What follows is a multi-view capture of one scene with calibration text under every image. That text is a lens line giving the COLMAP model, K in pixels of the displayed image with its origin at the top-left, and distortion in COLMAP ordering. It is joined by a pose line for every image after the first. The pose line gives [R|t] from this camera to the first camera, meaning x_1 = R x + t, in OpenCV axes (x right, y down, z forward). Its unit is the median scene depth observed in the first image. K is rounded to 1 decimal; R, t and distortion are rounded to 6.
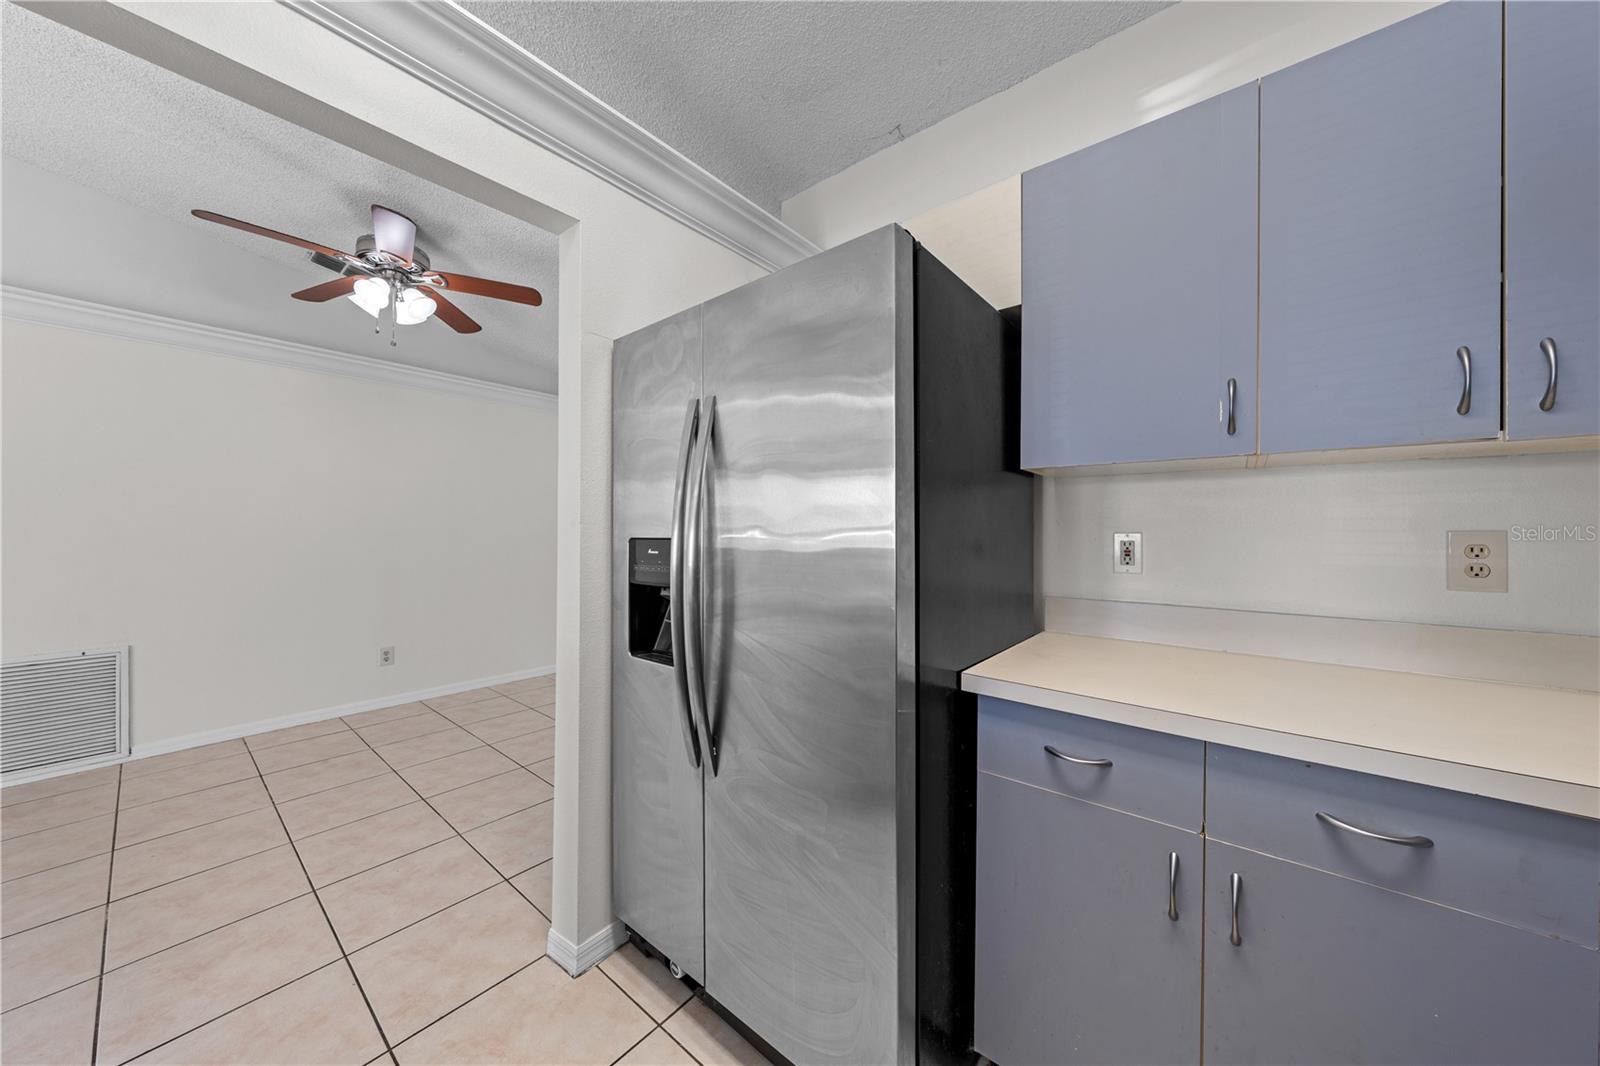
lens RADIAL K [[542.1, 0, 800.0], [0, 542.1, 533.0], [0, 0, 1]] dist [-0.000306, -0.000202]
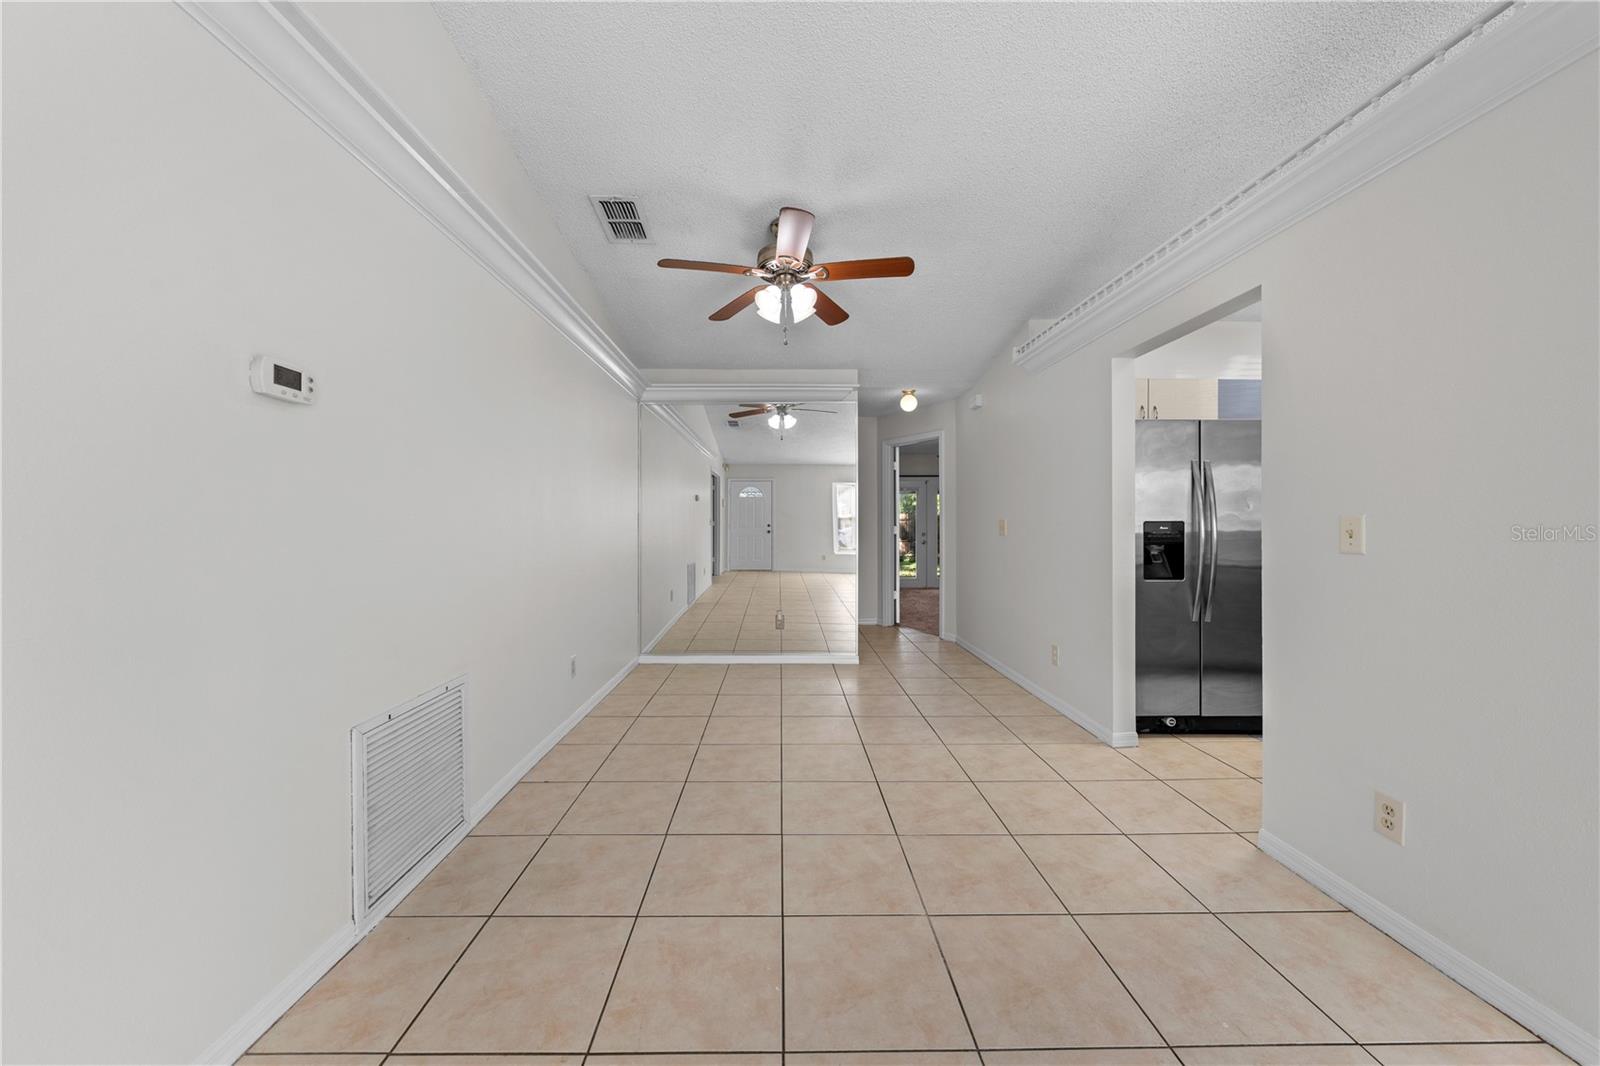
lens RADIAL K [[556.5, 0, 779.4], [0, 556.5, 526.5], [0, 0, 1]] dist [-0.000584, -0.000052]
pose [[0.771074, -0.007309, 0.636704, -2.902463], [0.009738, 0.999953, -0.000313, 0.015938], [-0.636672, 0.006442, 0.771108, 0.294527]]
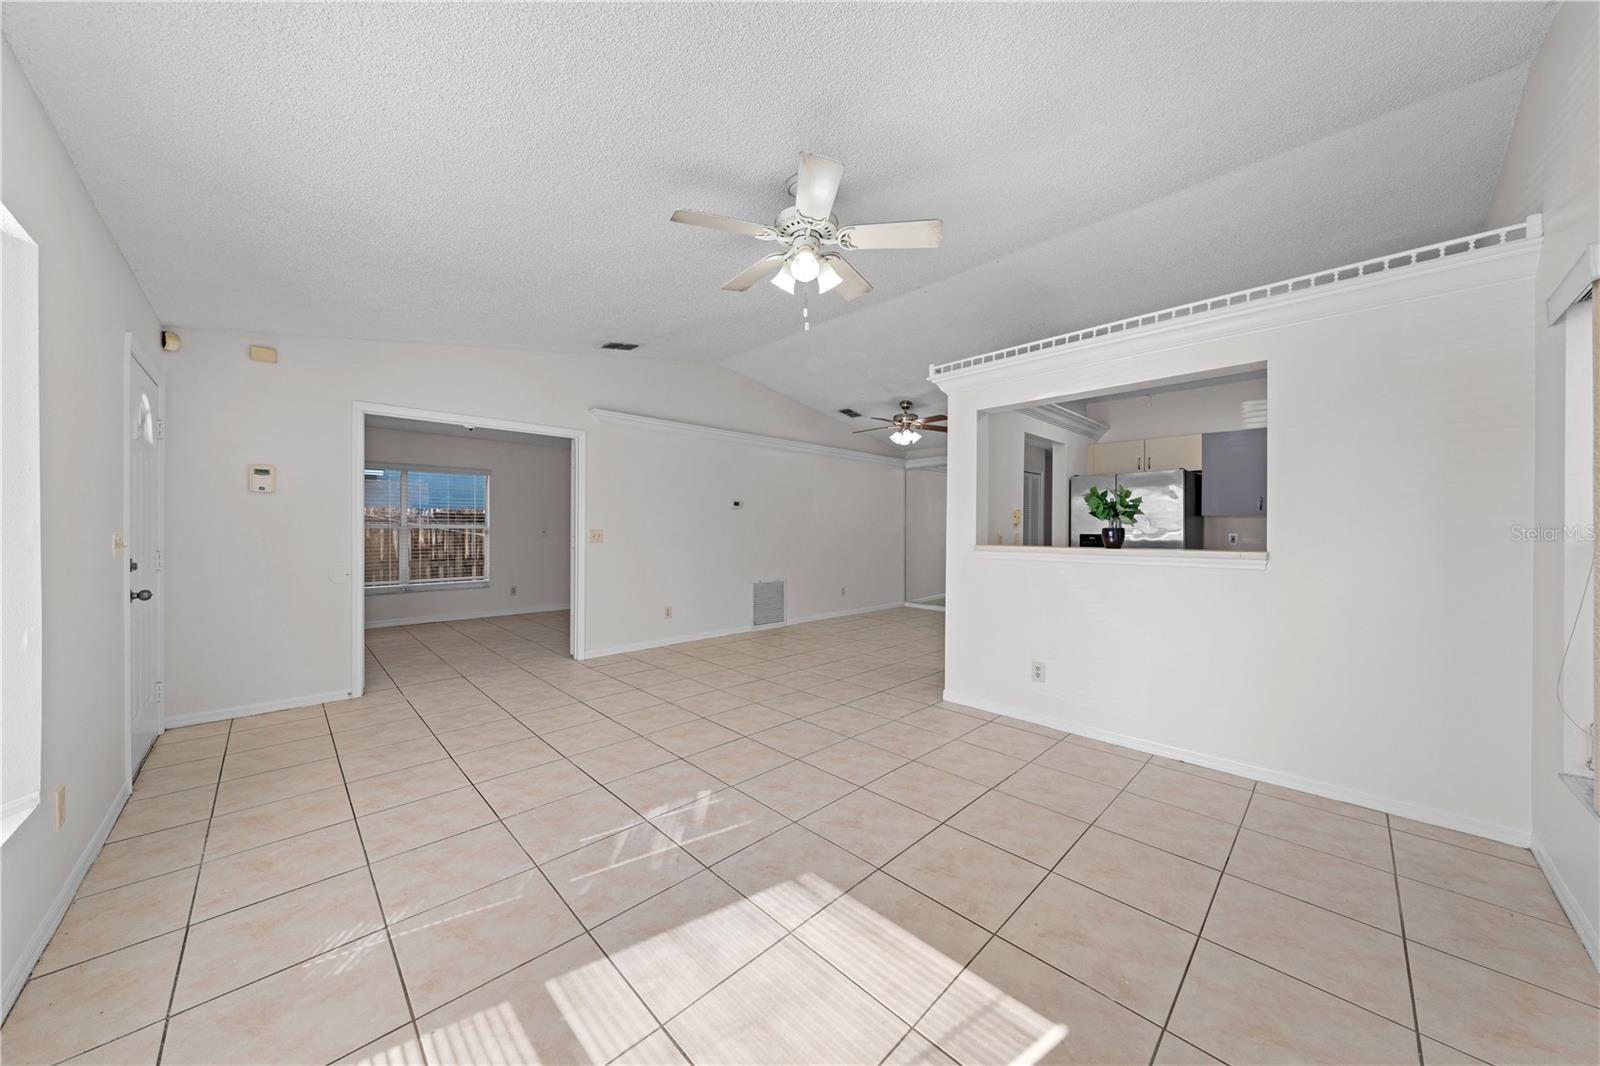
lens RADIAL K [[535.5, 0, 799.5], [0, 535.5, 529.3], [0, 0, 1]] dist [-0.000971, 0.000009]
pose [[0.993278, -0.000315, -0.115749, -1.868250], [-0.000886, 0.999946, -0.010325, 0.015848], [0.115746, 0.010358, 0.993225, -2.888148]]
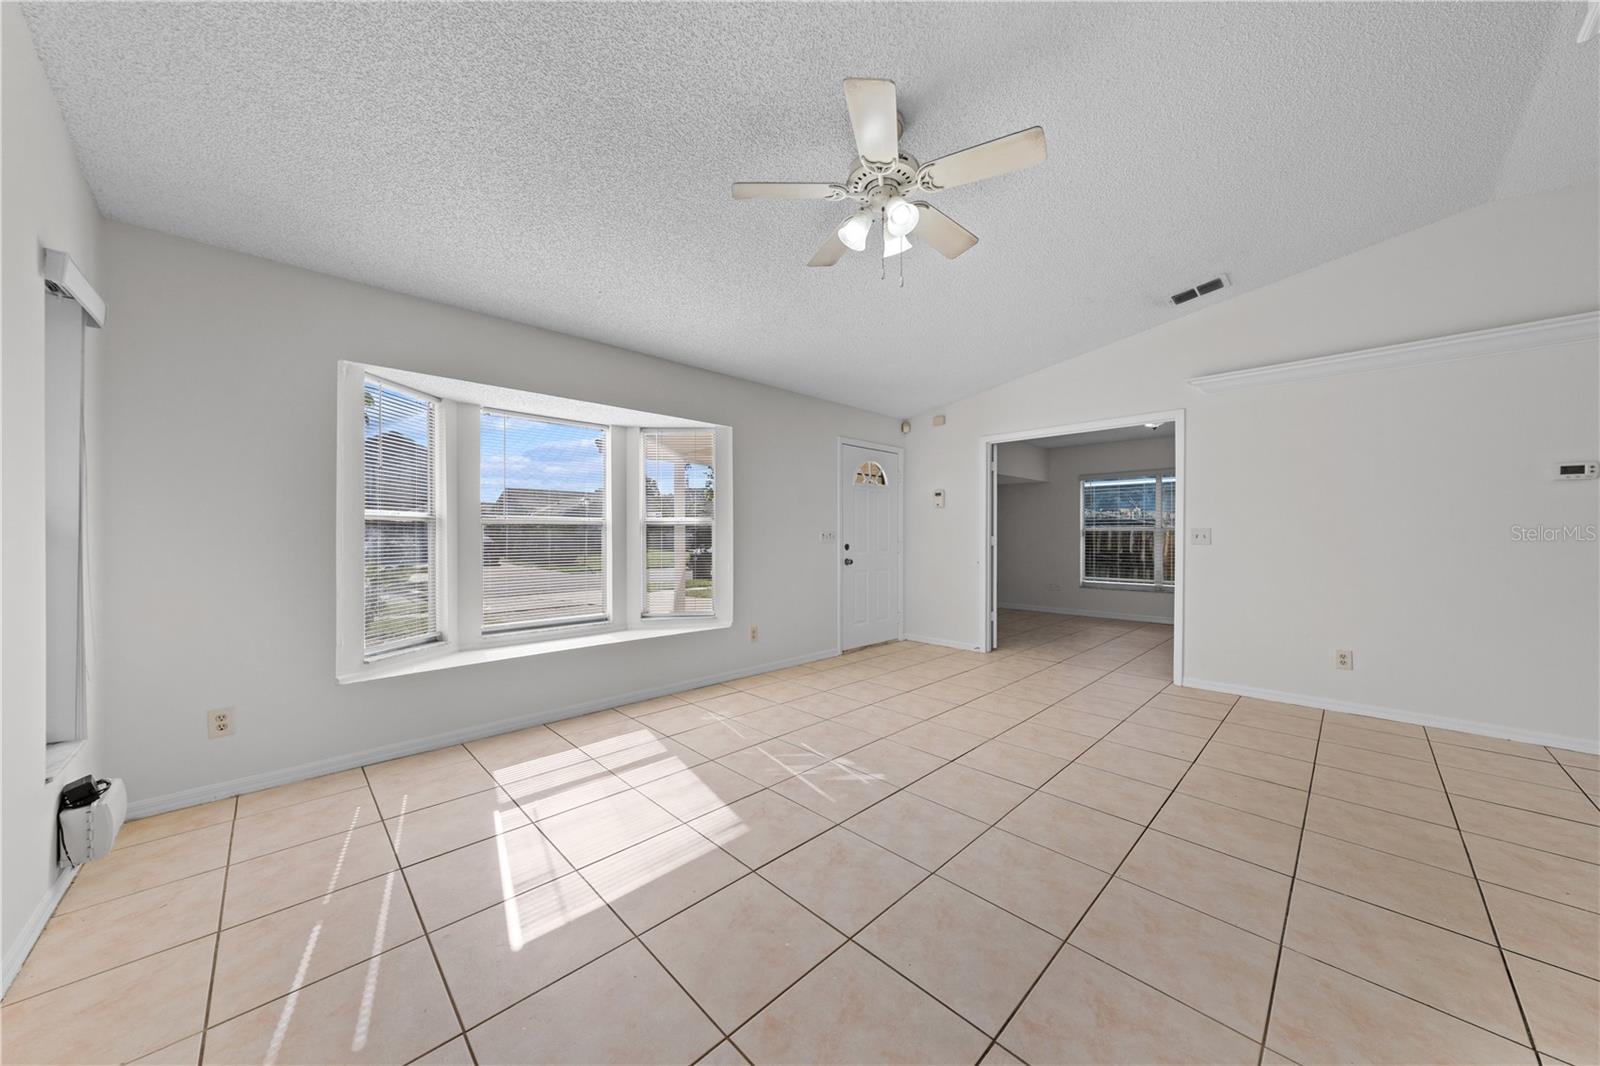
lens RADIAL K [[539.9, 0, 805.0], [0, 539.9, 532.3], [0, 0, 1]] dist [0.001601, -0.000063]
pose [[-0.108306, -0.006935, -0.994093, -0.465684], [-0.011251, 0.999920, -0.005750, 0.044601], [0.994054, 0.010562, -0.108375, -1.175385]]
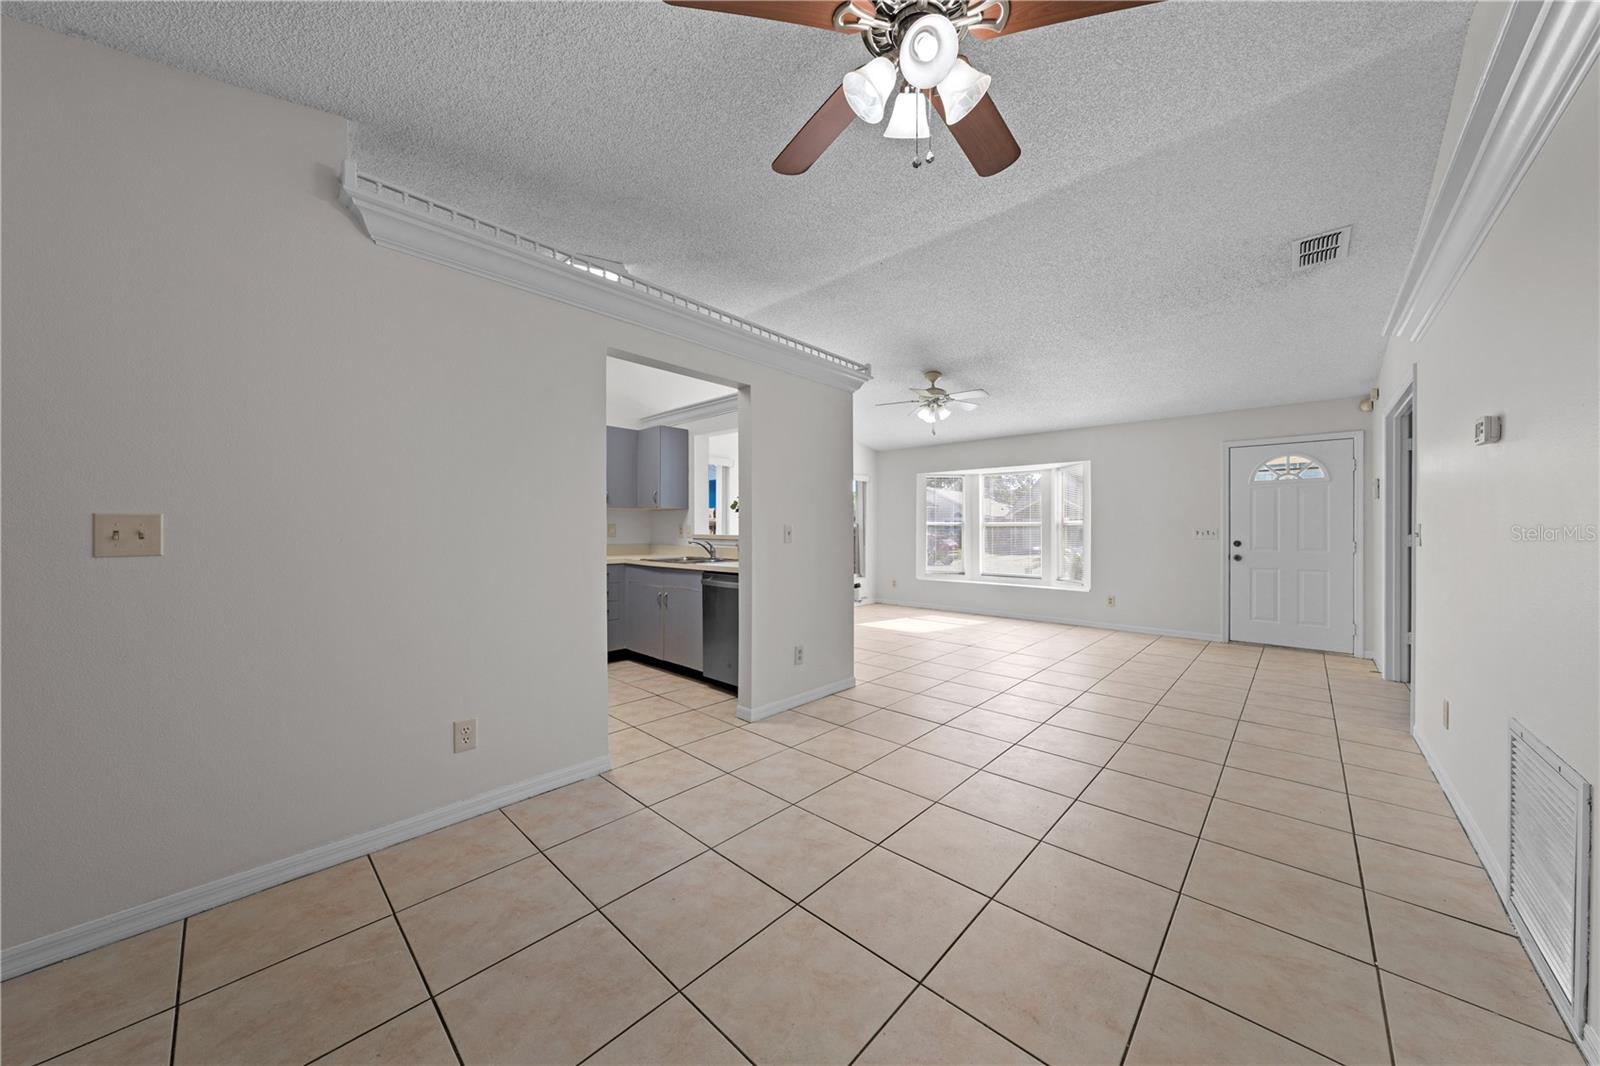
lens RADIAL K [[539.9, 0, 805.0], [0, 539.9, 532.3], [0, 0, 1]] dist [0.001601, -0.000063]
pose [[-0.998316, -0.007520, 0.057523, -1.333994], [-0.006669, 0.999866, 0.014972, -0.001838], [-0.057628, 0.014563, -0.998232, 3.032902]]
